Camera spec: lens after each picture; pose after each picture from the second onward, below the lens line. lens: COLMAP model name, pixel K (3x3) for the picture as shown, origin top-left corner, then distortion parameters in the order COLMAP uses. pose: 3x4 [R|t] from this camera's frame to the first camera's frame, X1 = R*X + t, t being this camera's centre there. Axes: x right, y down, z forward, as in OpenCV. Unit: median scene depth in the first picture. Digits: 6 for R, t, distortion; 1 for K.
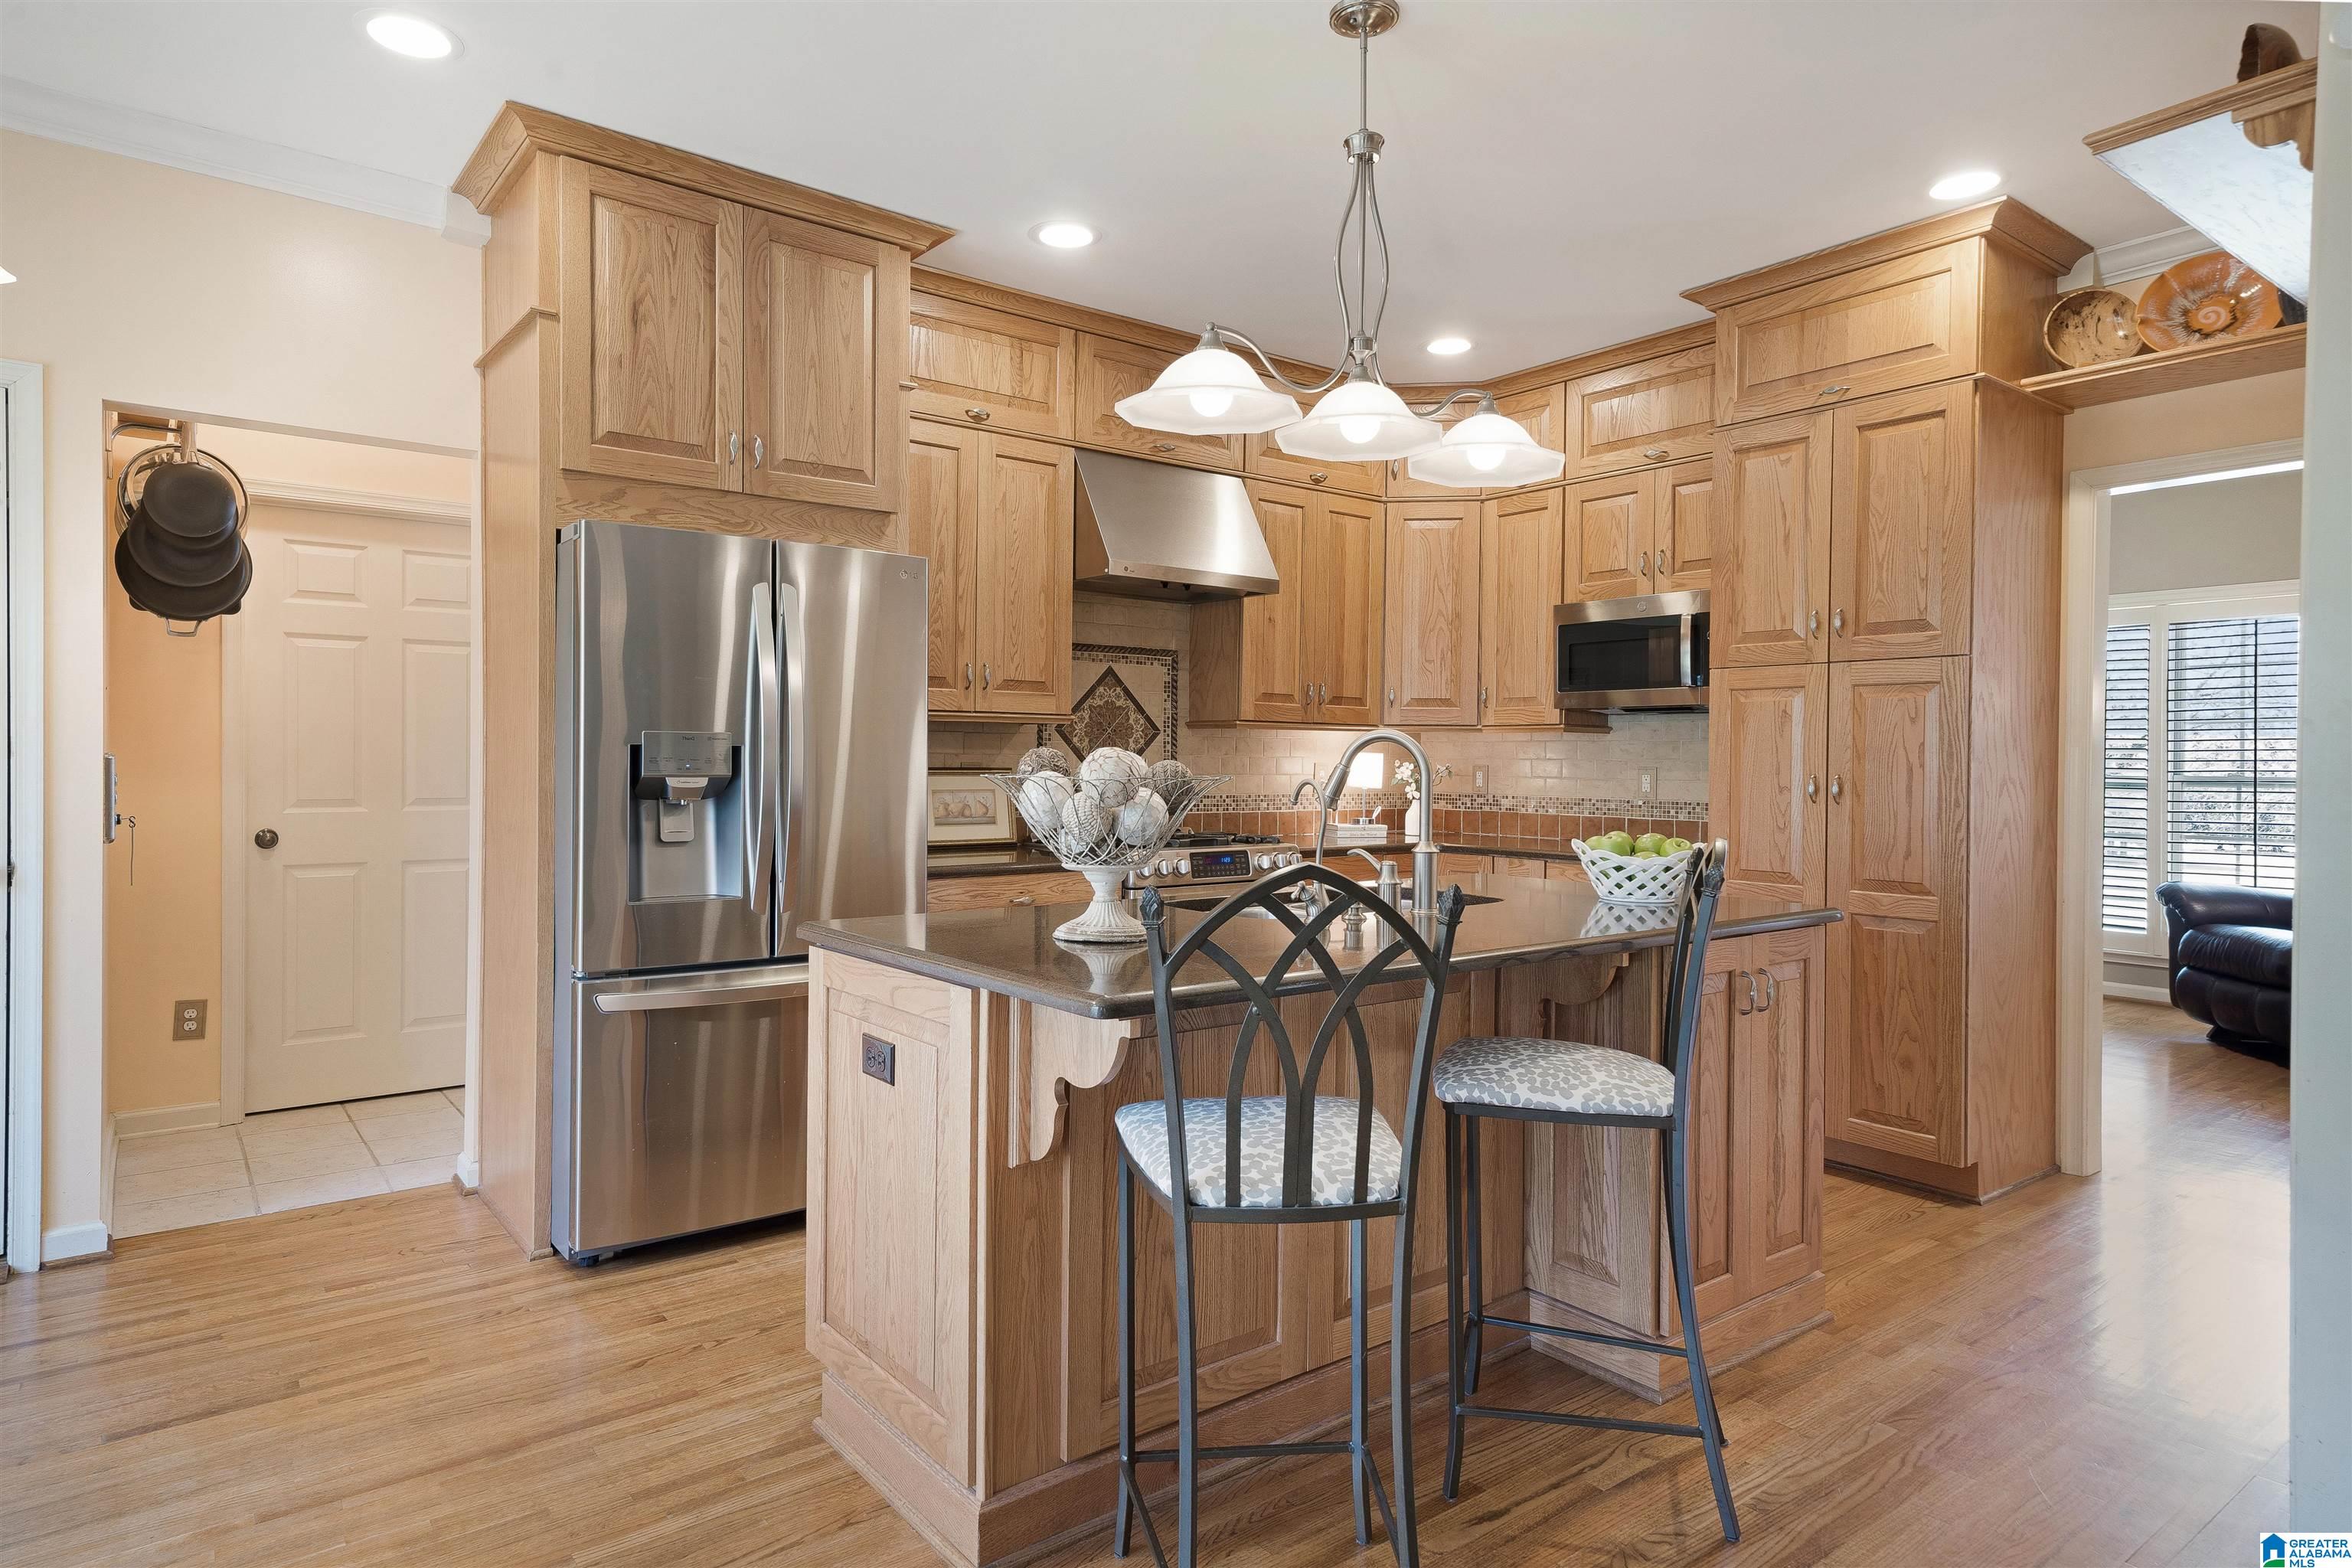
lens RADIAL K [[1348.3, 0, 1177.0], [0, 1348.3, 772.5], [0, 0, 1]] dist [0.005130, -0.000636]
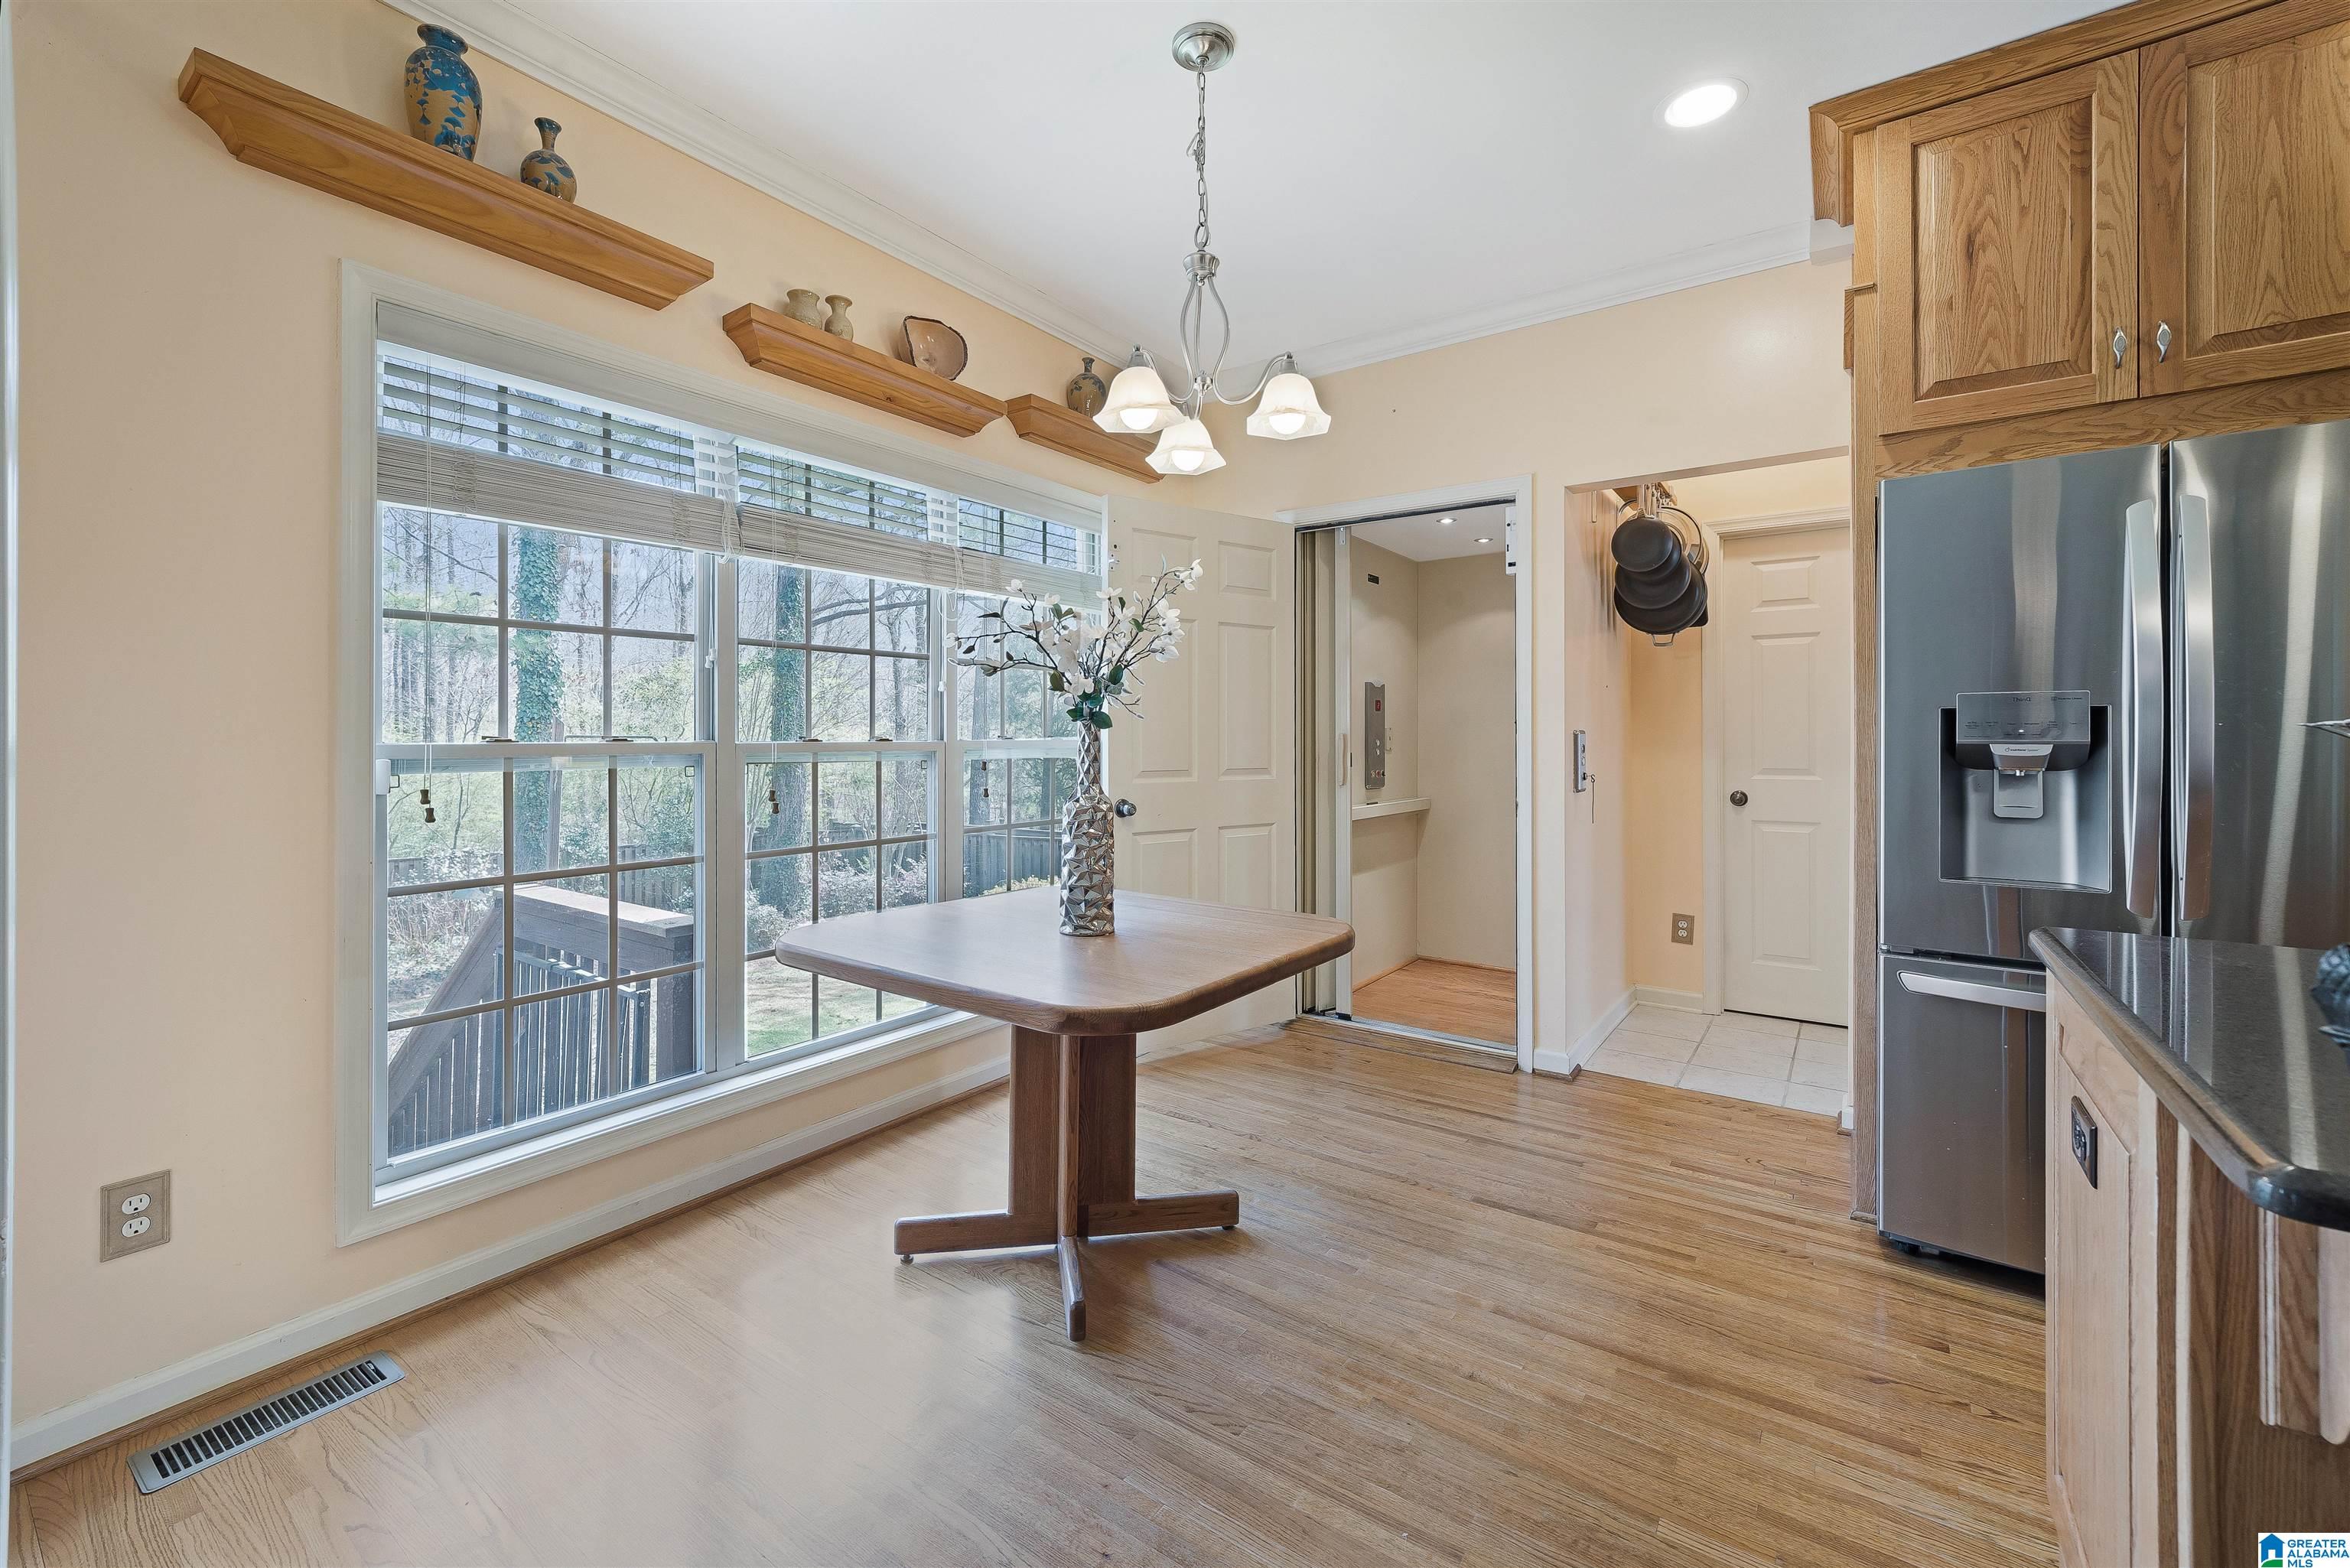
lens RADIAL K [[966.8, 0, 1088.8], [0, 966.8, 738.7], [0, 0, 1]] dist [-0.009689, 0.001120]
pose [[0.248377, -0.009793, -0.968614, 0.085120], [-0.006354, 0.999911, -0.011739, 0.010809], [0.968643, 0.009071, 0.248292, 0.260225]]
